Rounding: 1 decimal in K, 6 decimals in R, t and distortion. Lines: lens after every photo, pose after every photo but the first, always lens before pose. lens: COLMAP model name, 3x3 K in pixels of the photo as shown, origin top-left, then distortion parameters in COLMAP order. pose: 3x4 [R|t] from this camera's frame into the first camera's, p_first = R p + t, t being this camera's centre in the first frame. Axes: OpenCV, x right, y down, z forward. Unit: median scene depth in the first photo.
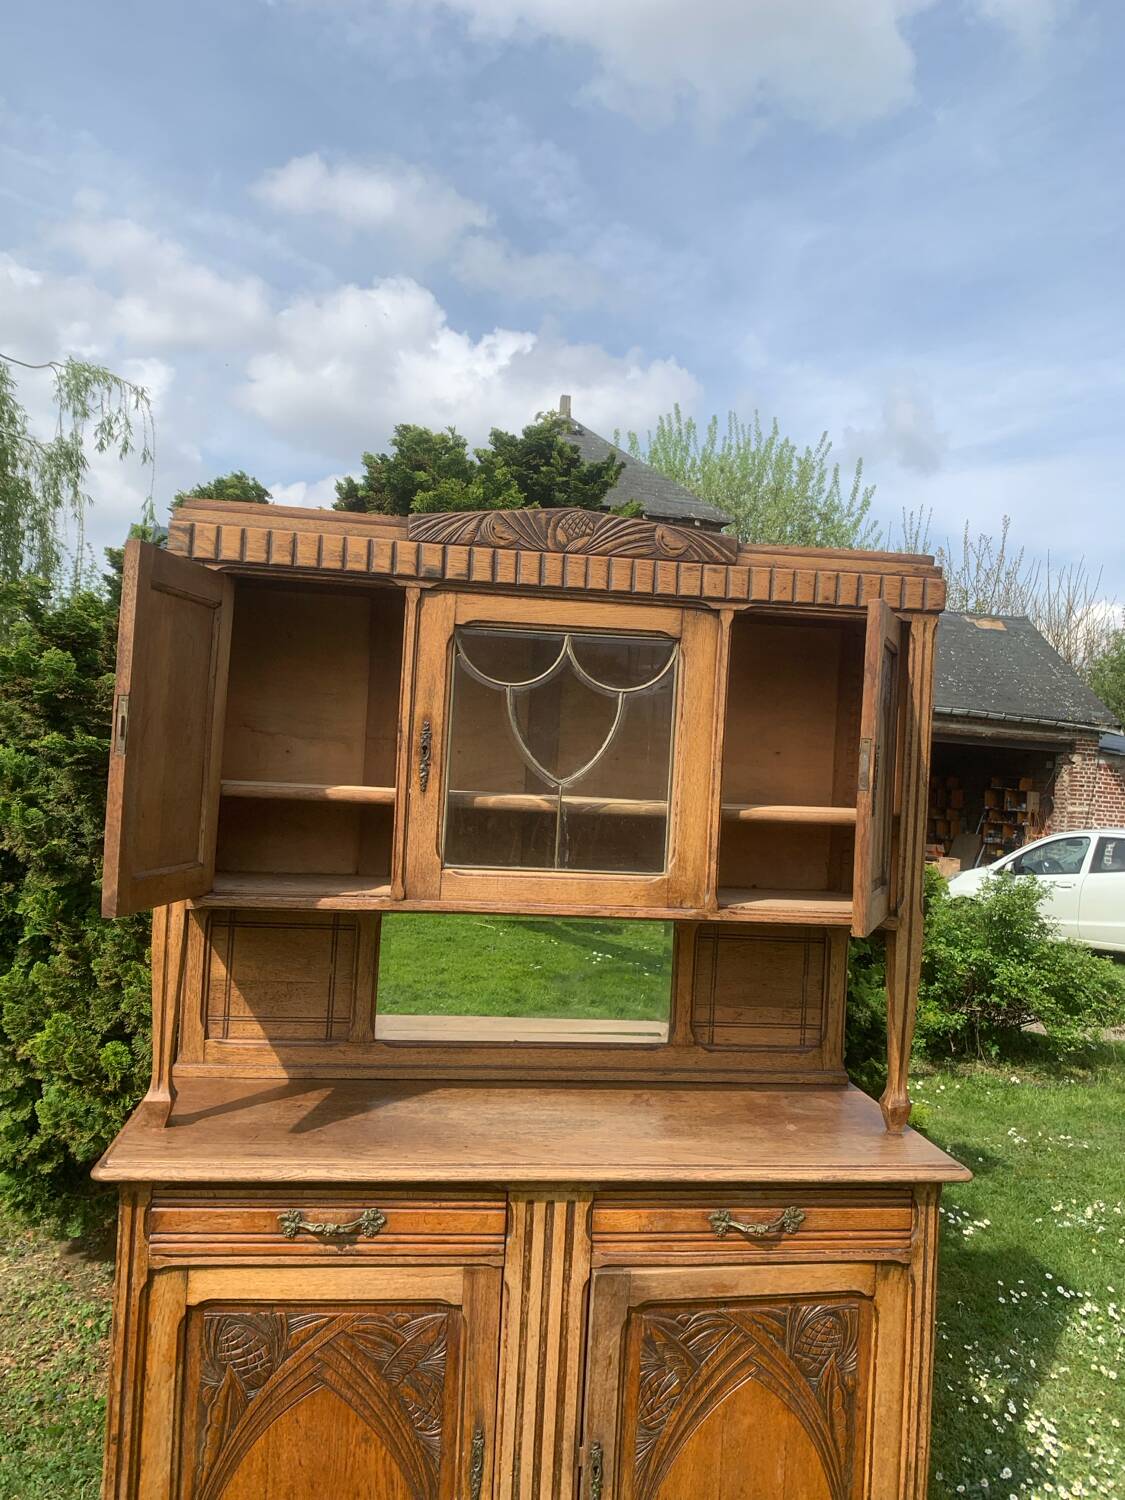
lens RADIAL K [[1145.6, 0, 550.8], [0, 1145.6, 743.0], [0, 0, 1]] dist [0.002043, -0.004790]
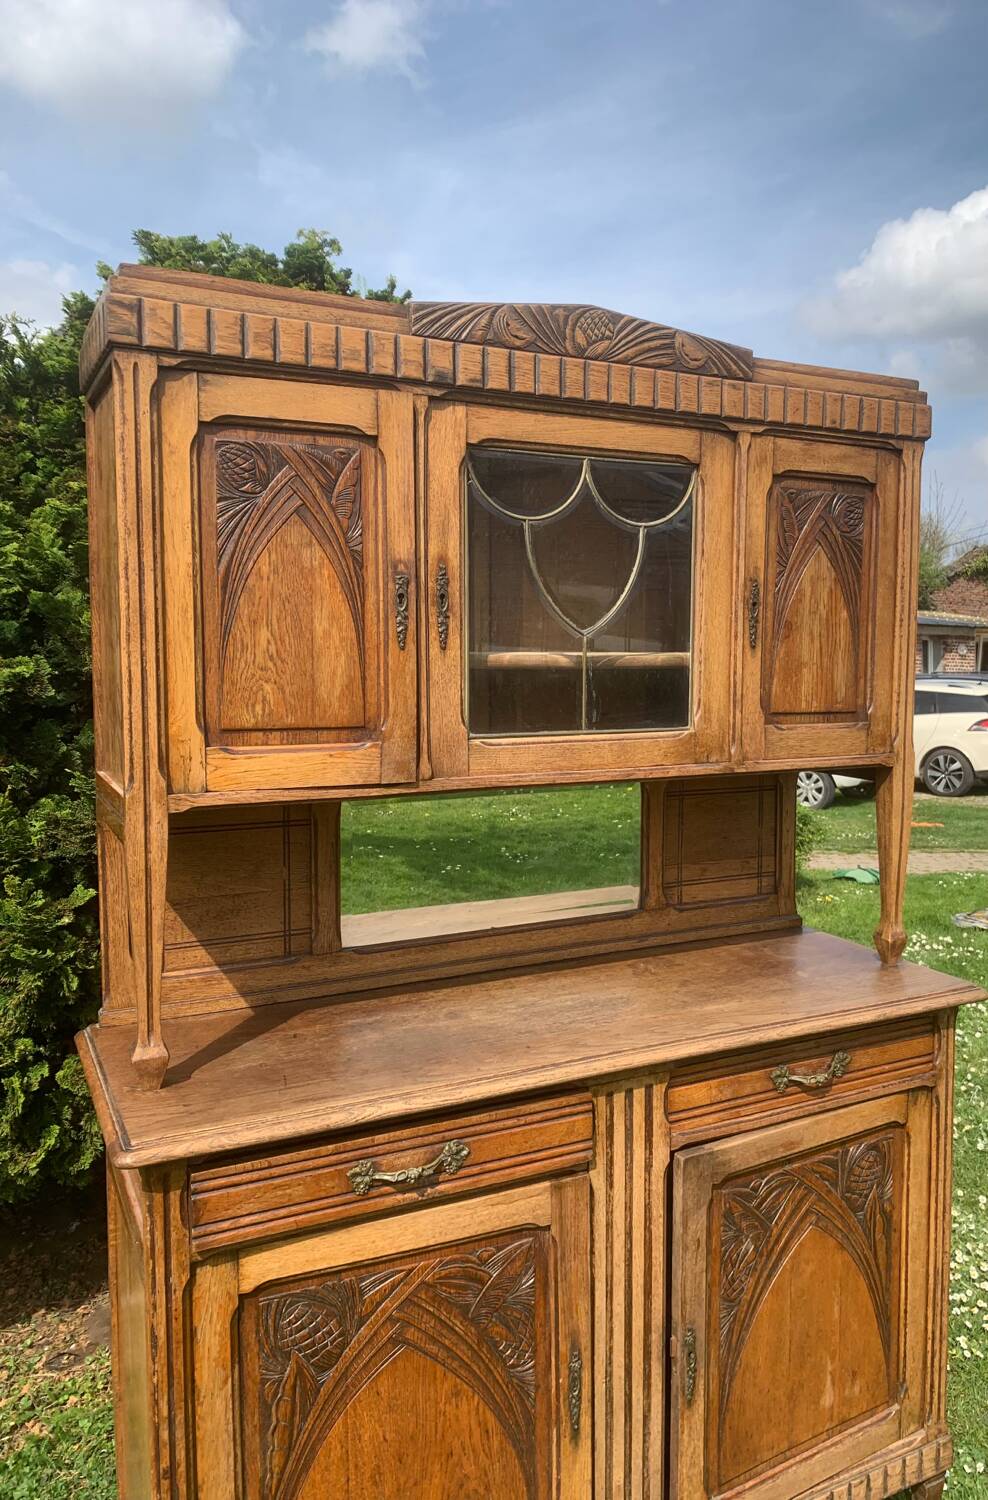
lens RADIAL K [[1134.1, 0, 569.7], [0, 1134.1, 744.0], [0, 0, 1]] dist [0.030183, -0.056467]
pose [[0.938047, -0.078226, 0.337563, -0.324827], [0.042615, 0.992833, 0.111655, 0.024878], [-0.343878, -0.090352, 0.934658, 0.196813]]
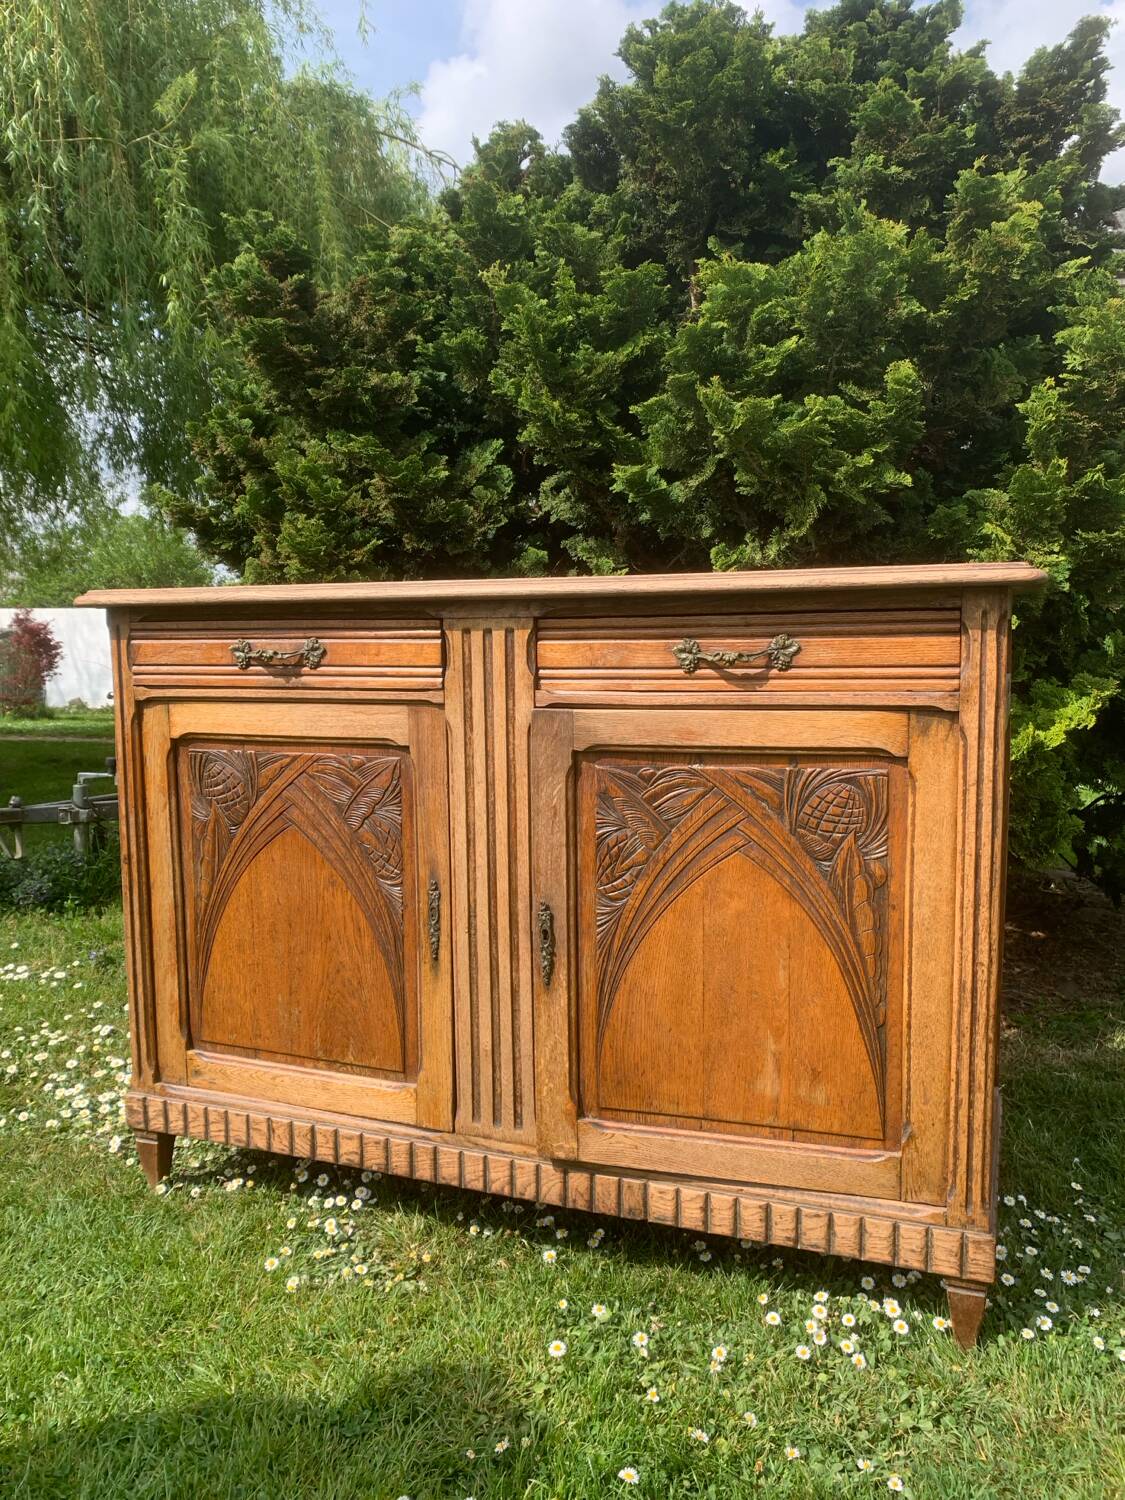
lens RADIAL K [[1139.3, 0, 568.7], [0, 1139.3, 762.6], [0, 0, 1]] dist [0.040515, -0.066250]
pose [[0.873722, -0.008772, -0.486347, 0.465161], [0.062830, 0.993497, 0.094955, 0.418978], [0.482351, -0.113522, 0.868591, 0.271574]]
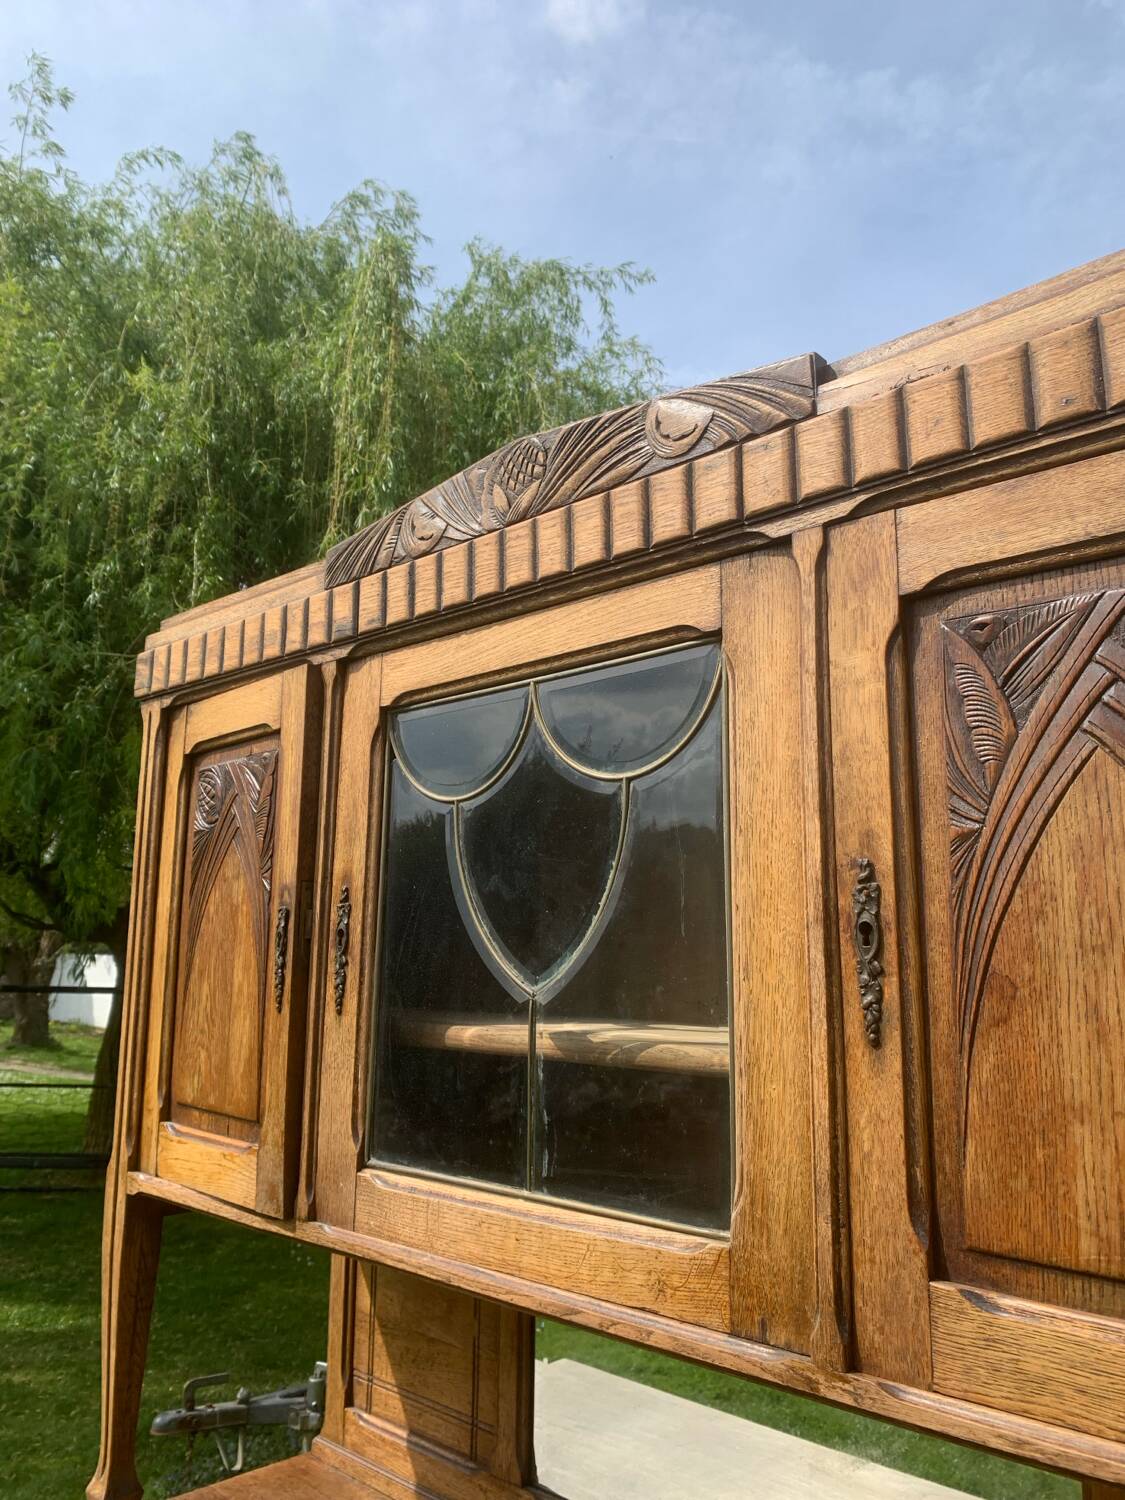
lens RADIAL K [[1143.7, 0, 560.7], [0, 1143.7, 747.1], [0, 0, 1]] dist [0.070368, -0.106146]
pose [[0.625894, -0.186112, -0.757377, 0.417853], [0.023059, 0.975101, -0.220558, 0.044461], [0.779568, 0.120581, 0.614601, 0.760055]]
